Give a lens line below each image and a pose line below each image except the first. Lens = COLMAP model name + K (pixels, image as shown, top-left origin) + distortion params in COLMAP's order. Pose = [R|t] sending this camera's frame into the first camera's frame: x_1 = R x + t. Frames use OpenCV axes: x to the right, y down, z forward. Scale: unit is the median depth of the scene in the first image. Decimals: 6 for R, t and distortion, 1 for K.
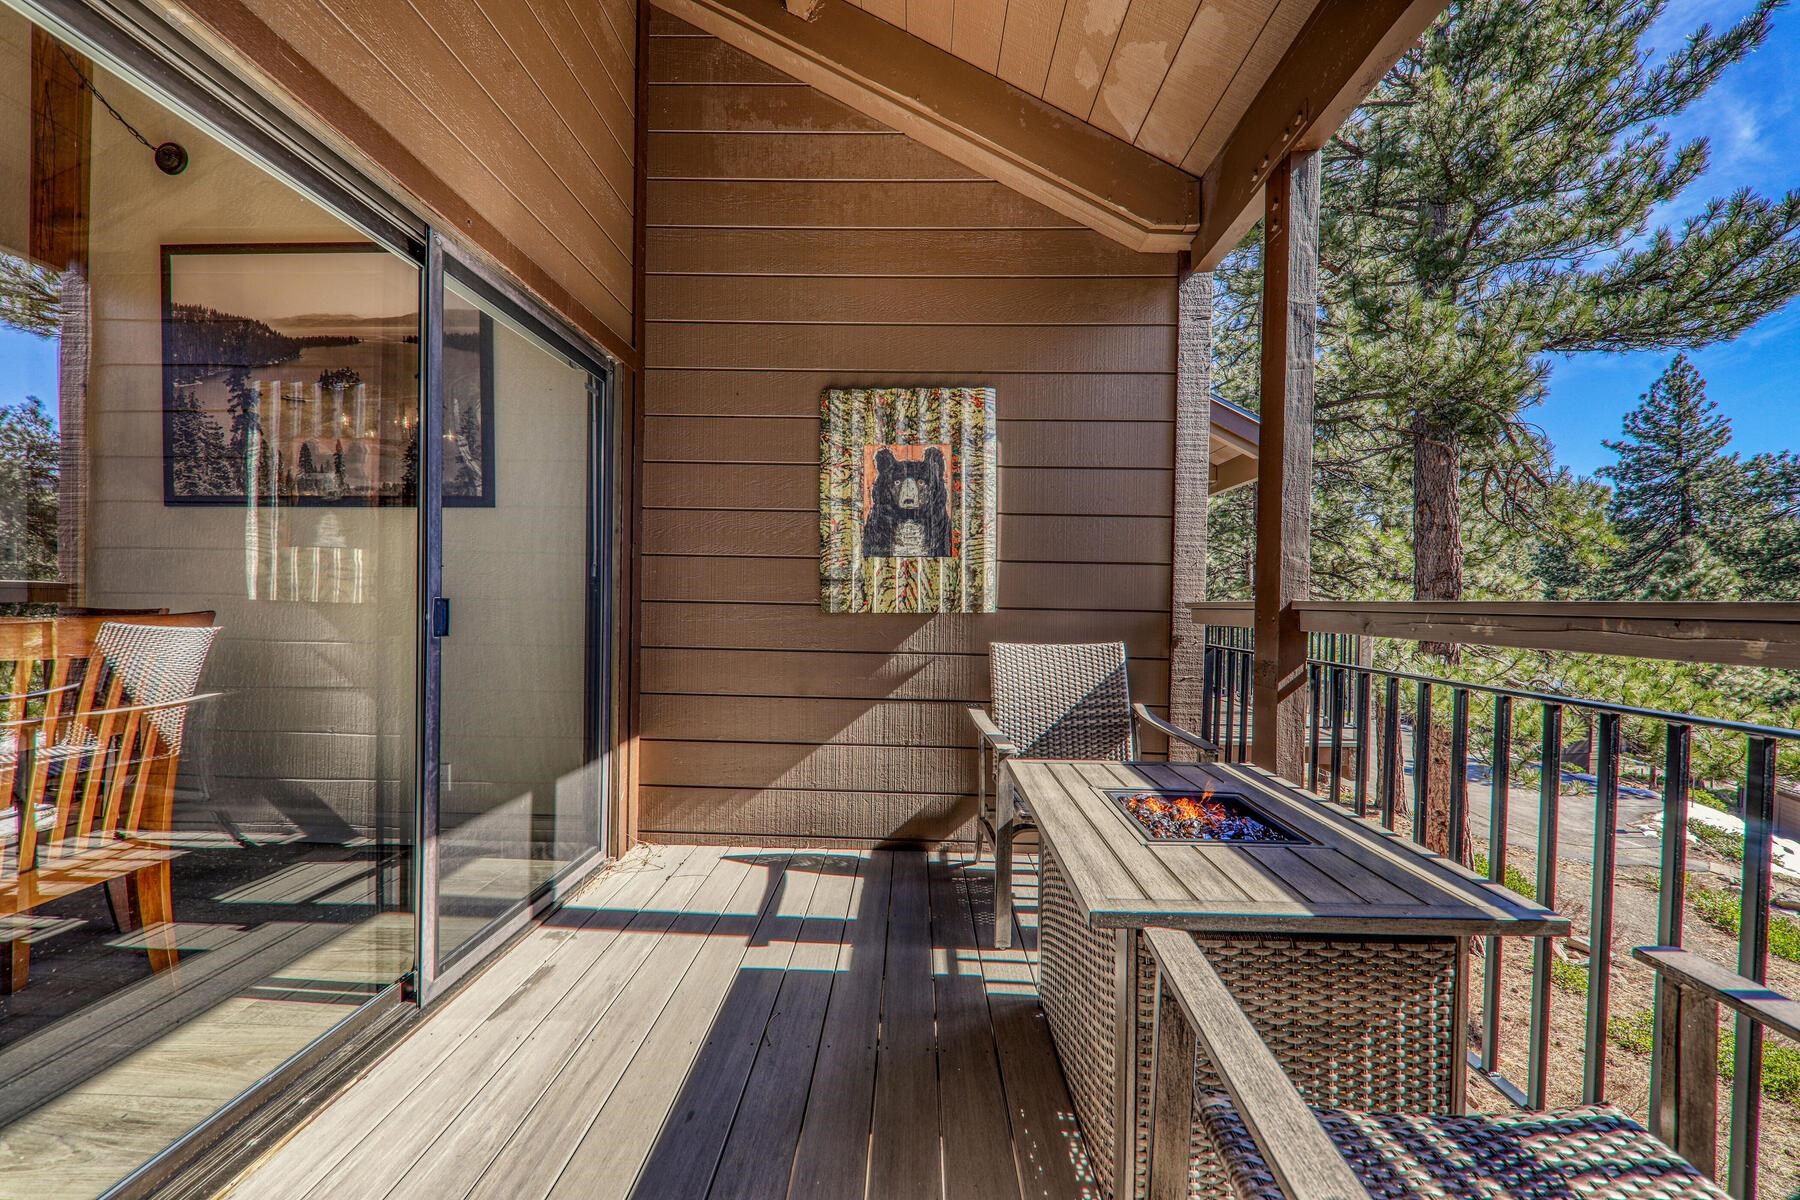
lens RADIAL K [[619.6, 0, 906.0], [0, 619.6, 608.2], [0, 0, 1]] dist [0.005385, -0.002772]
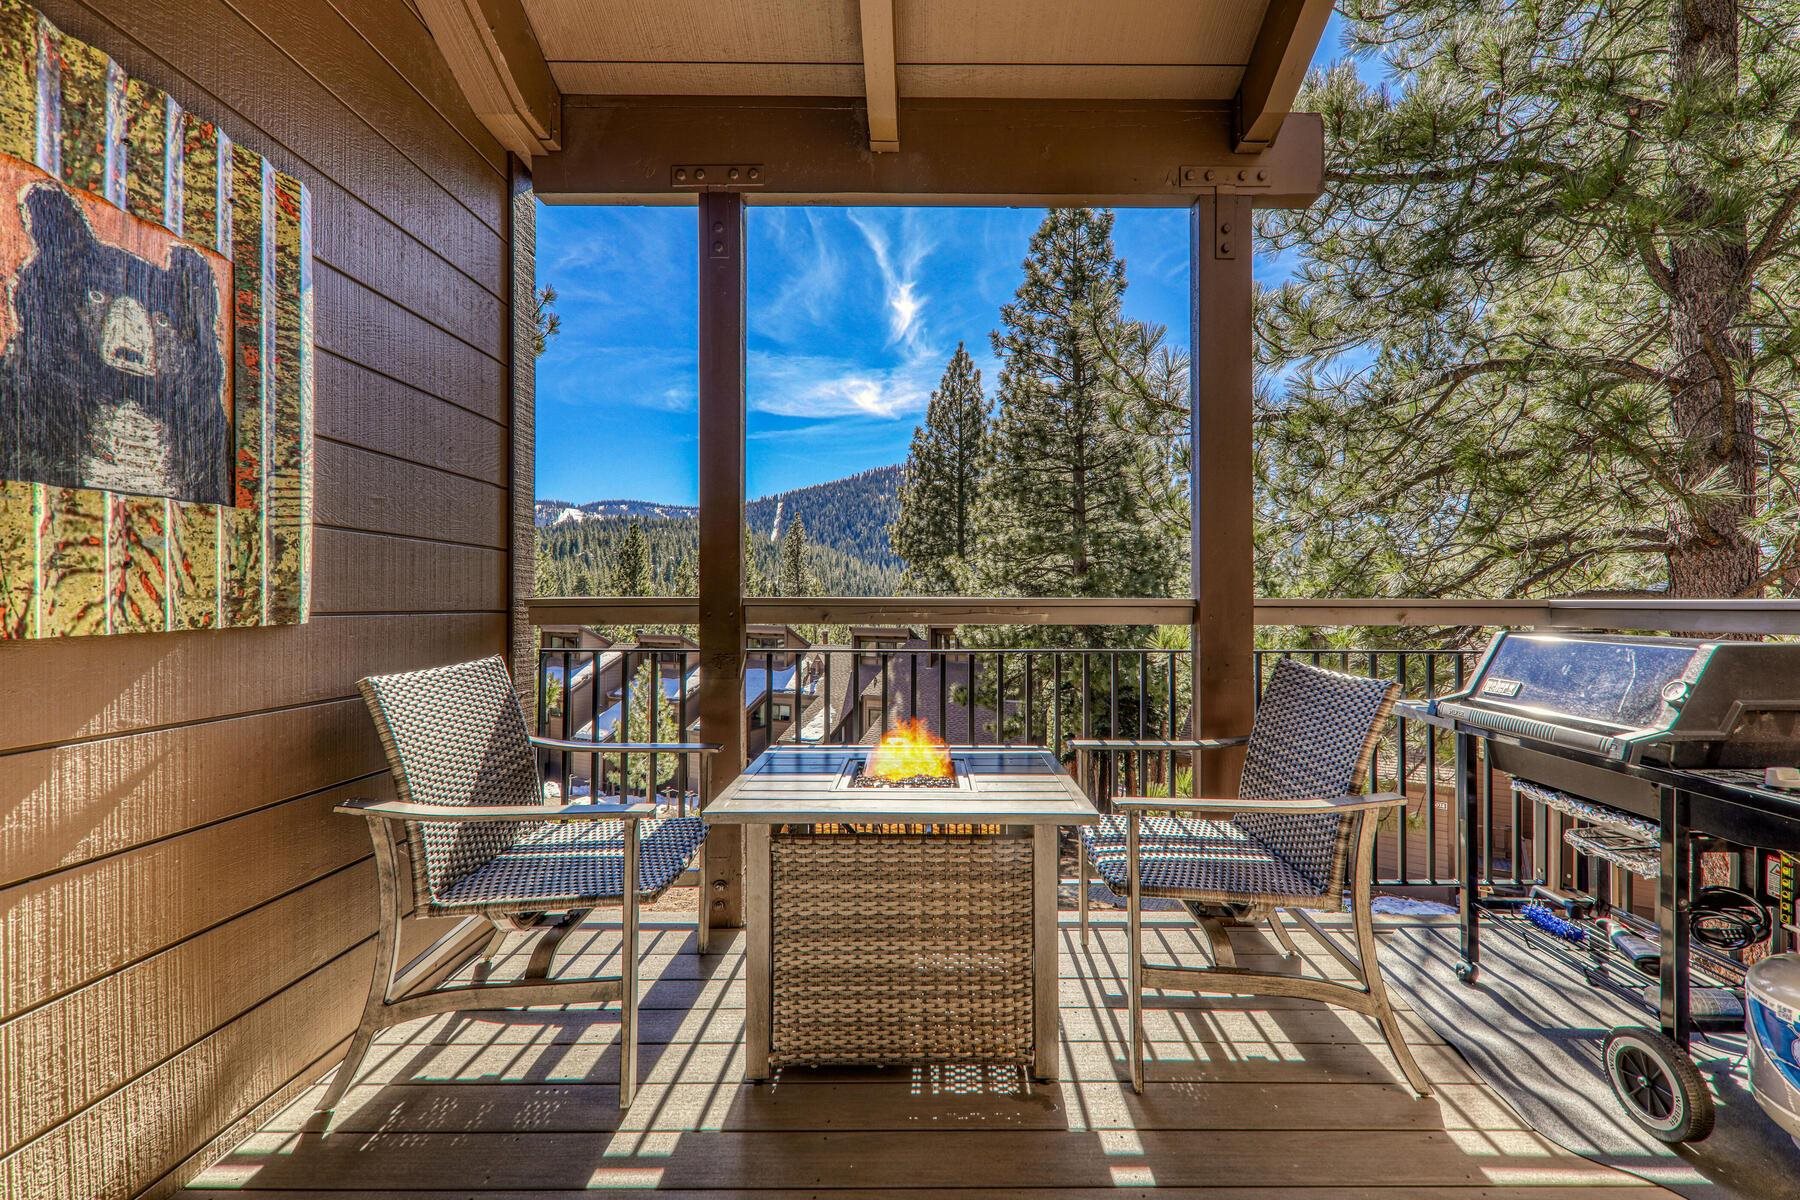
lens RADIAL K [[702.7, 0, 931.3], [0, 702.7, 597.7], [0, 0, 1]] dist [-0.000771, -0.001028]
pose [[-0.028514, -0.009209, 0.999551, -0.484581], [0.011003, 0.999894, 0.009526, -0.015218], [-0.999533, 0.011270, -0.028409, 0.520961]]
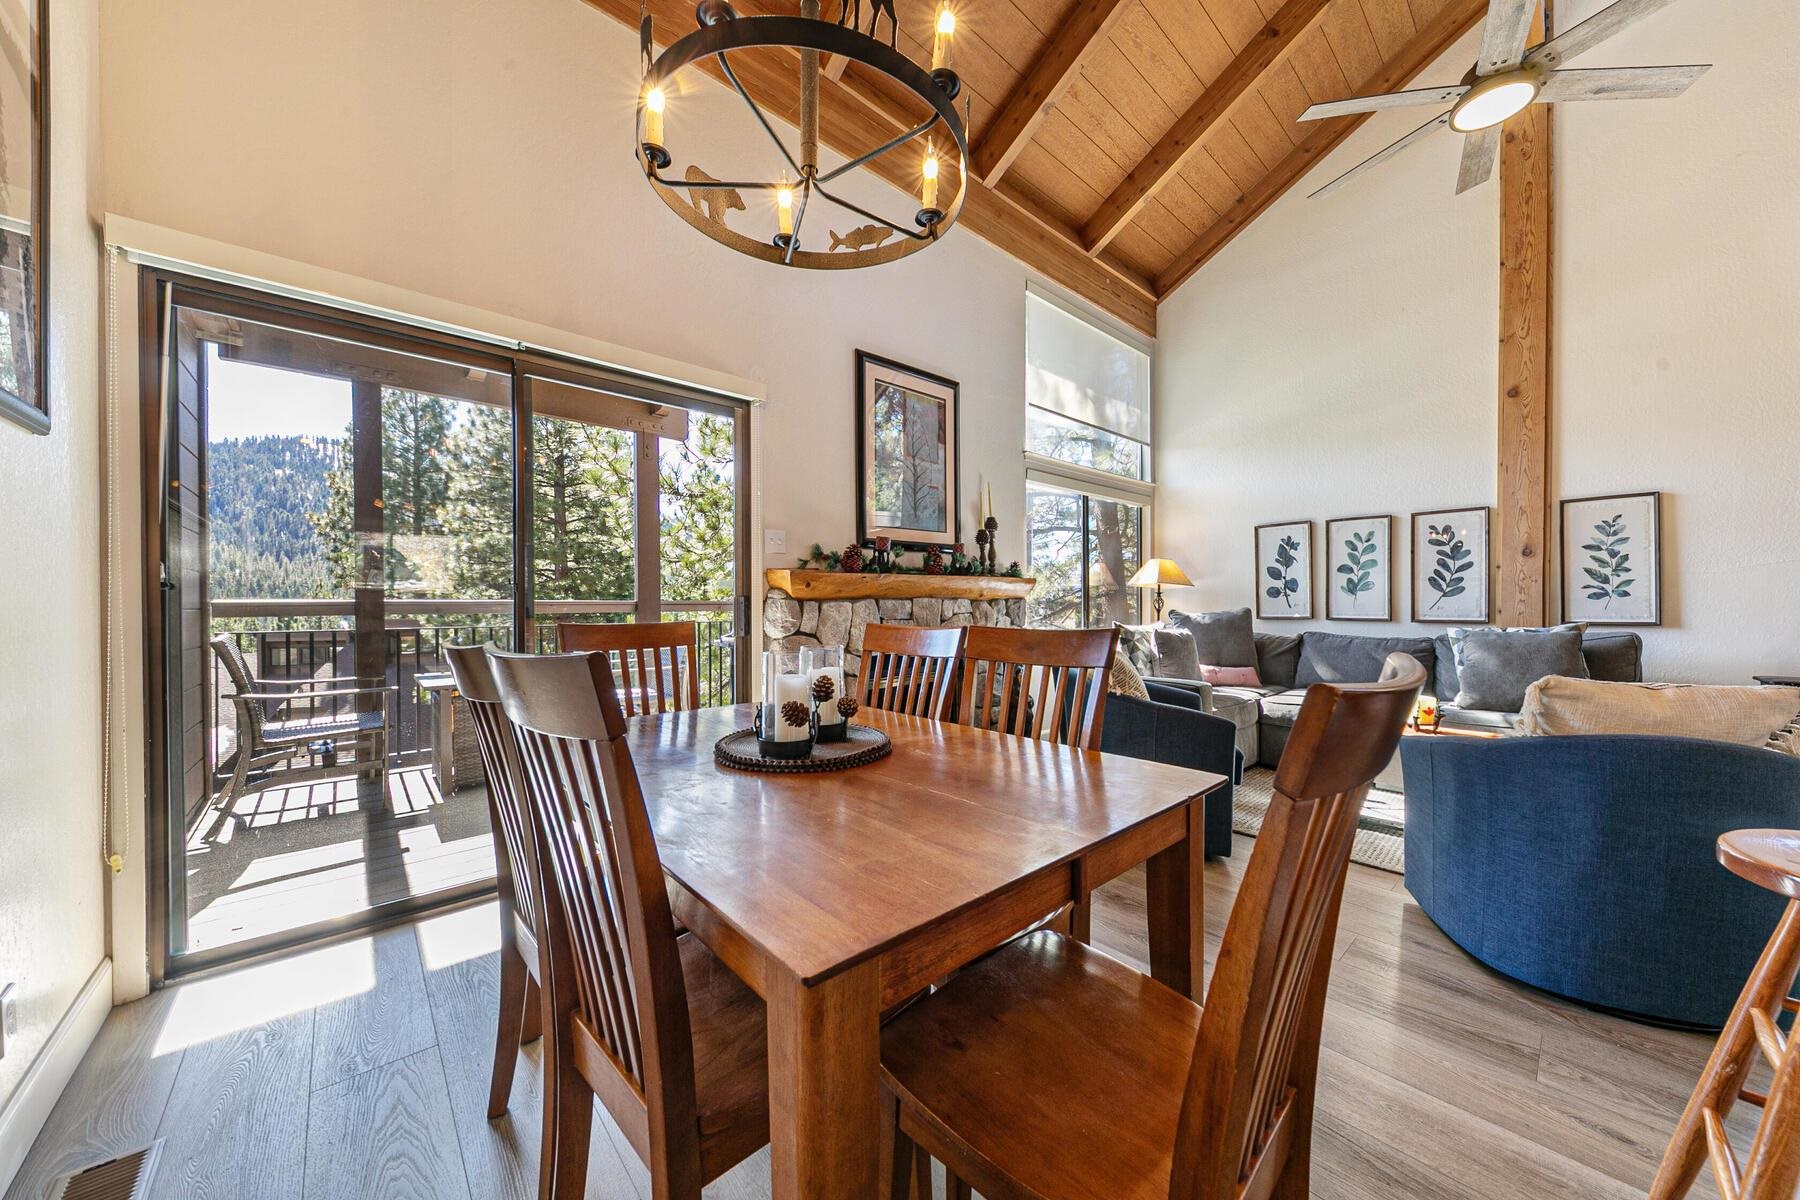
lens RADIAL K [[619.6, 0, 876.7], [0, 619.6, 628.0], [0, 0, 1]] dist [0.005385, -0.002772]
pose [[-0.652297, -0.044255, 0.756670, -1.433744], [0.005390, 0.997998, 0.063015, -0.034197], [-0.757944, 0.045183, -0.650753, 0.820510]]
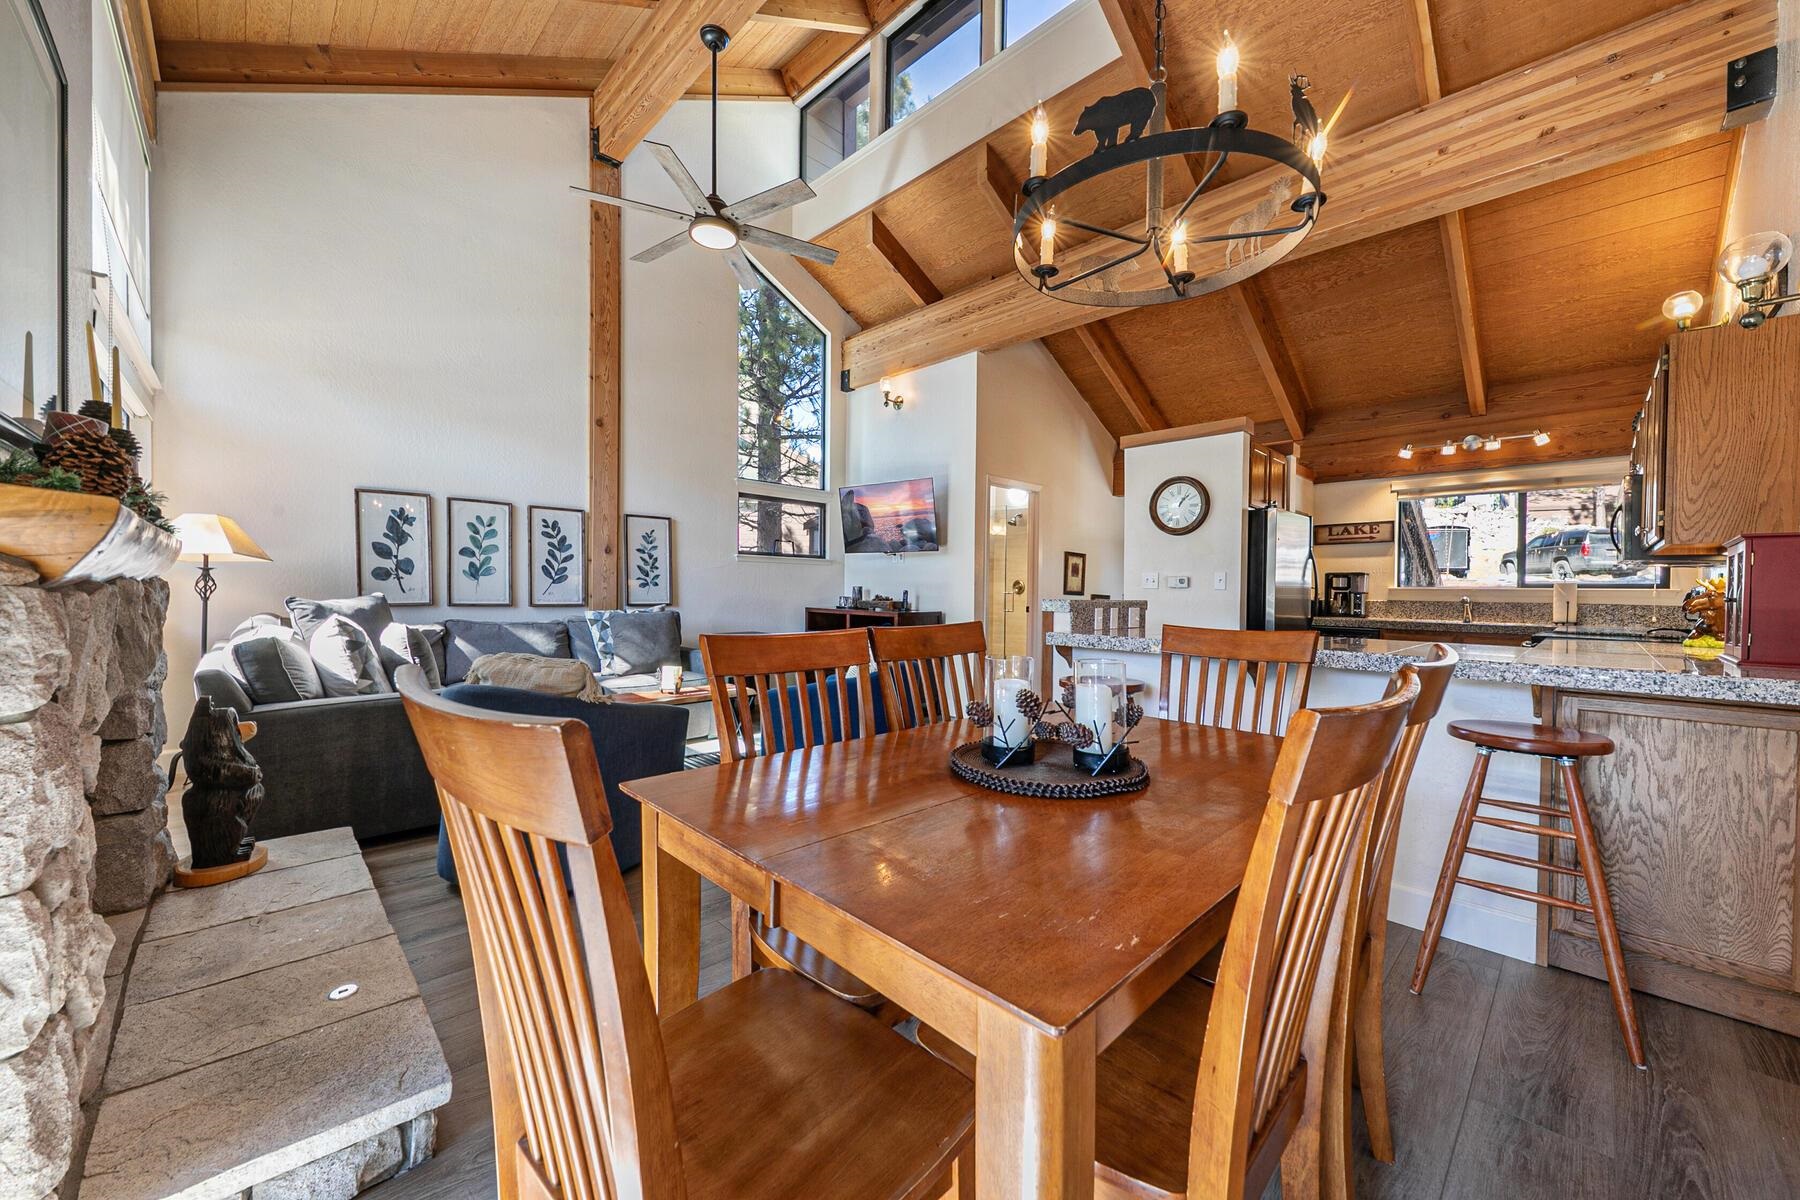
lens RADIAL K [[655.1, 0, 924.0], [0, 655.1, 597.6], [0, 0, 1]] dist [0.007947, -0.002212]
pose [[-0.698967, -0.018888, -0.714905, -0.622470], [-0.041503, 0.999038, 0.014183, -0.036550], [0.713949, 0.039585, -0.699078, 0.786330]]
